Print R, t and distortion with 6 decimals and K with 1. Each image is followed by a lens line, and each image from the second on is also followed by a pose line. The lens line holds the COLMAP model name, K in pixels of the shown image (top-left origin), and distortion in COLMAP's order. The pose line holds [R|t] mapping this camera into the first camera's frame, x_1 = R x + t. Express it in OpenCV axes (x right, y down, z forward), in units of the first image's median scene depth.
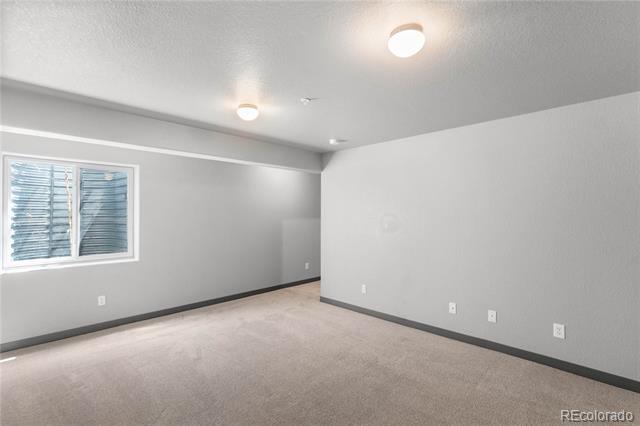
lens RADIAL K [[304.9, 0, 326.1], [0, 304.9, 213.2], [0, 0, 1]] dist [-0.001882, 0.000039]
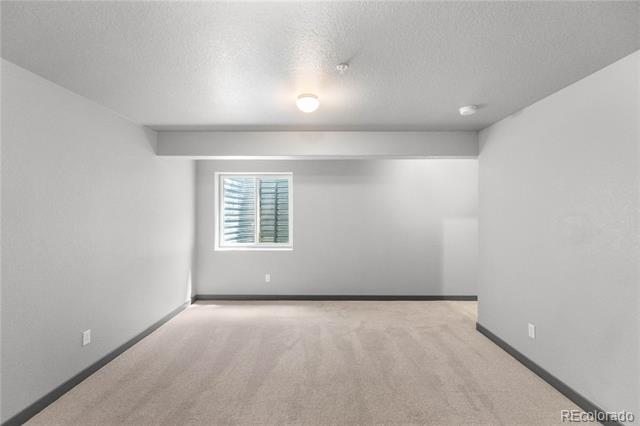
lens RADIAL K [[284.3, 0, 317.2], [0, 284.3, 213.2], [0, 0, 1]] dist [0.002834, 0.000251]
pose [[0.678312, 0.002482, -0.734770, 0.291879], [0.001034, 0.999990, 0.004333, 0.001487], [0.734773, -0.003699, 0.678303, 0.308616]]
